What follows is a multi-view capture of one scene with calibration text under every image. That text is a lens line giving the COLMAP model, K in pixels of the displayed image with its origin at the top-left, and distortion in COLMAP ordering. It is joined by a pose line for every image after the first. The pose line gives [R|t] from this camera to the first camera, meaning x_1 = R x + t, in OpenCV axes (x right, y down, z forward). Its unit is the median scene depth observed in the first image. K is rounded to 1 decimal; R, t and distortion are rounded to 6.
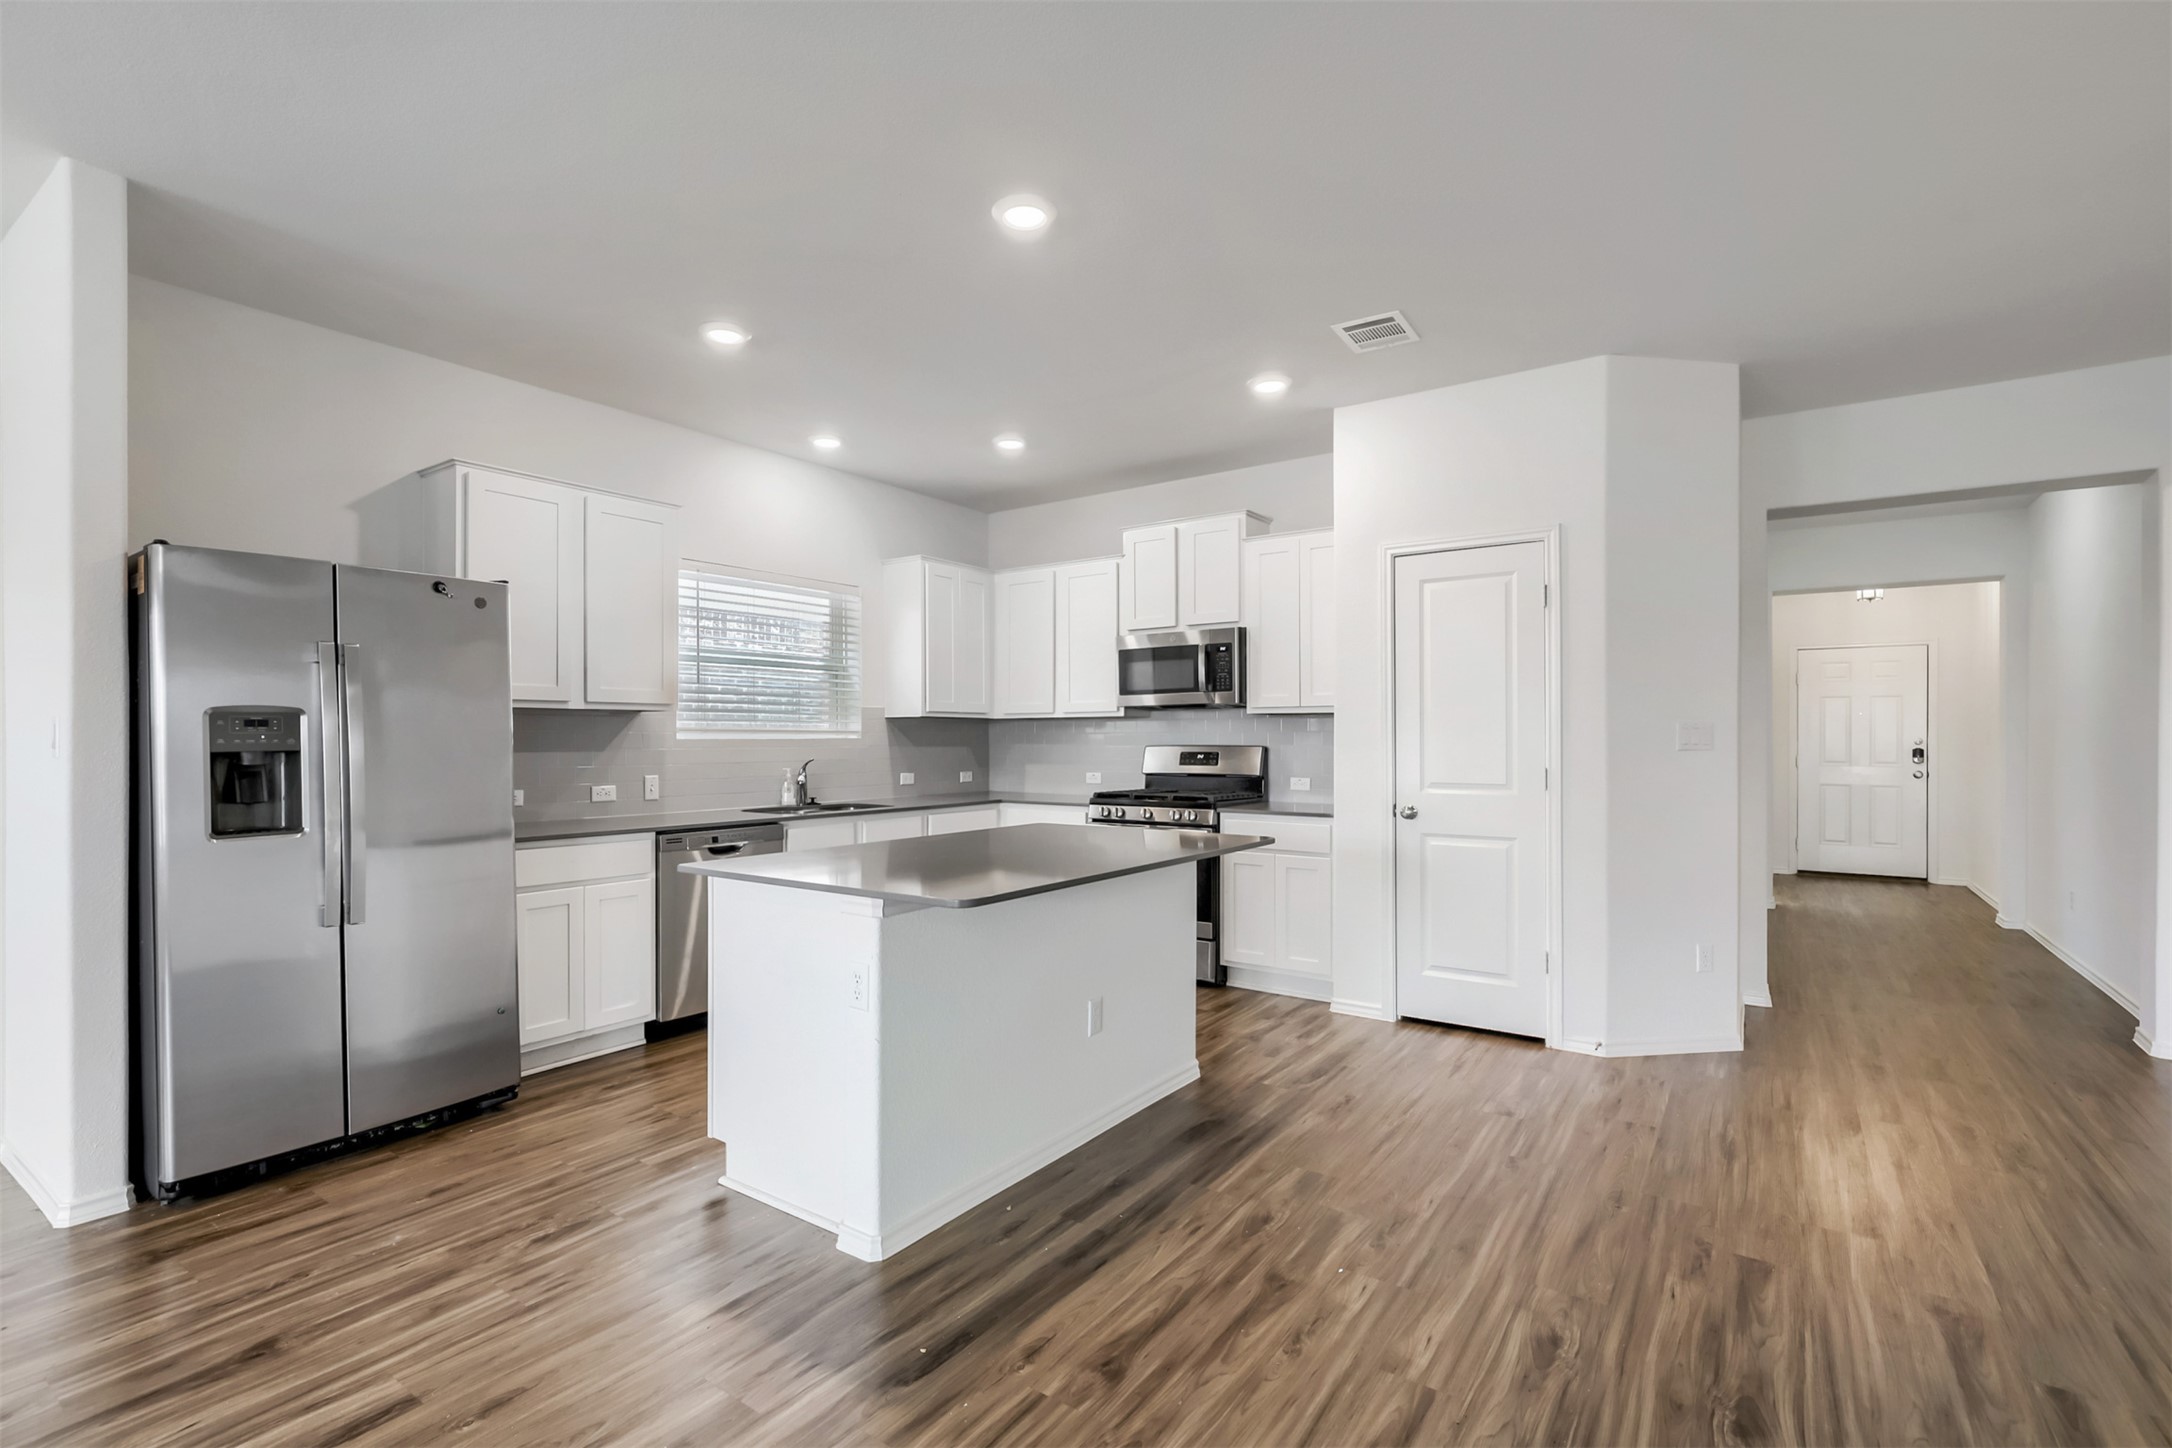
lens RADIAL K [[981.9, 0, 1077.4], [0, 981.9, 738.1], [0, 0, 1]] dist [-0.010699, 0.008663]
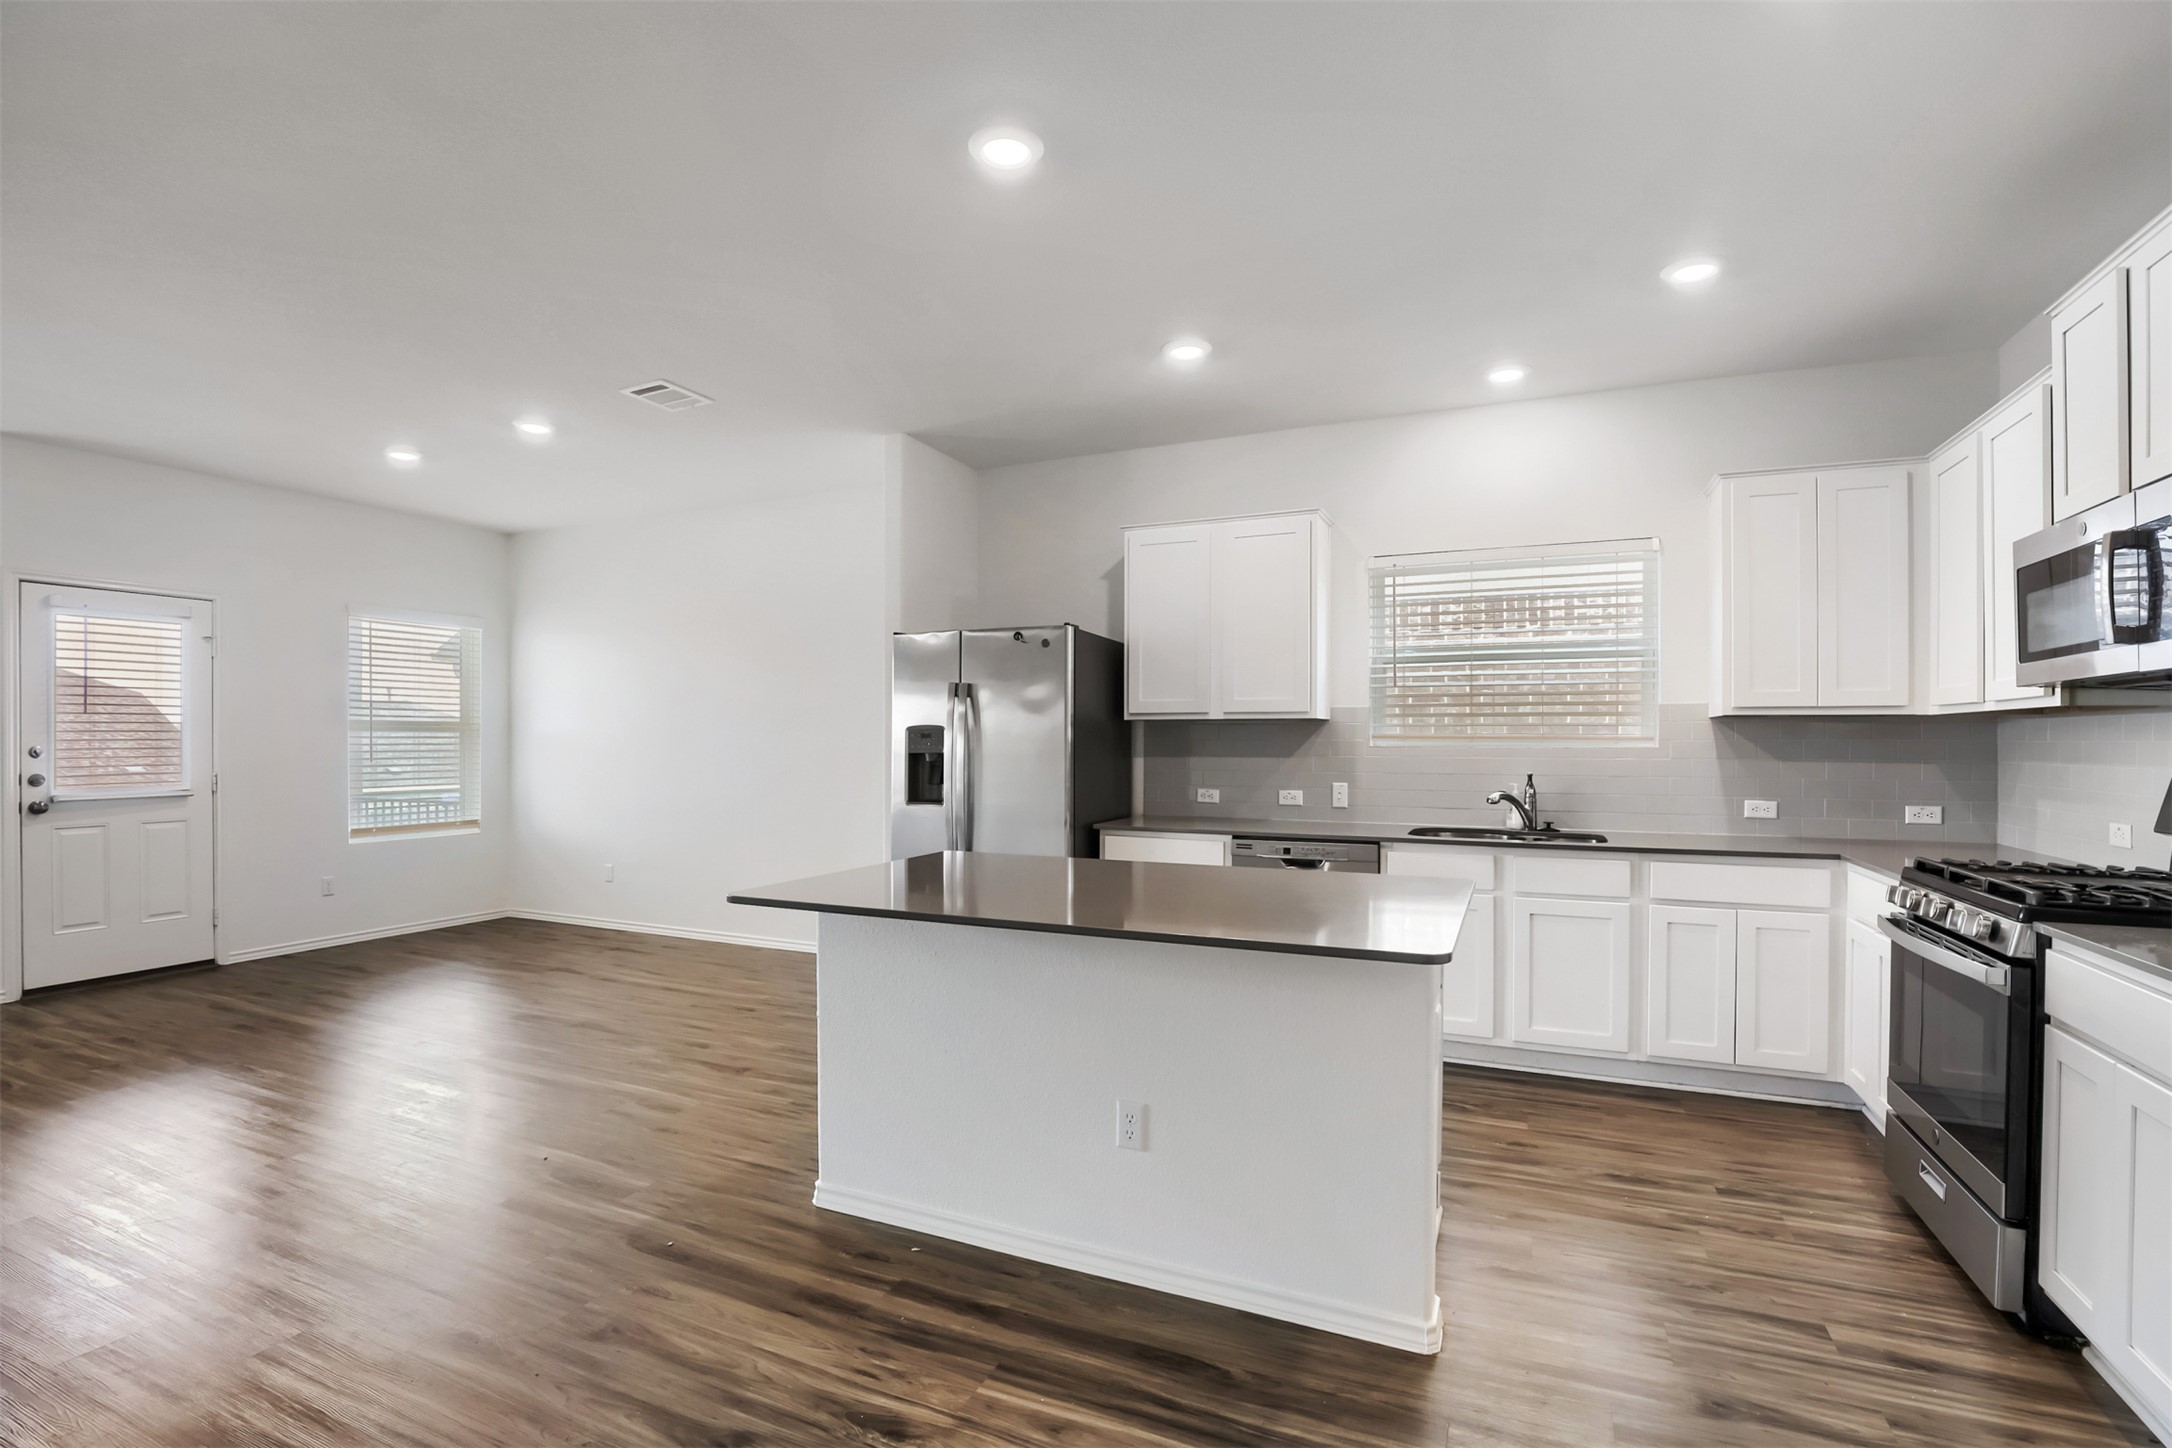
lens RADIAL K [[1000.4, 0, 1075.8], [0, 1000.4, 742.1], [0, 0, 1]] dist [-0.039561, 0.009742]
pose [[0.192136, 0.004426, -0.981358, 0.589234], [-0.002439, 0.999989, 0.004032, -0.008147], [0.981365, 0.001619, 0.192145, 0.639142]]
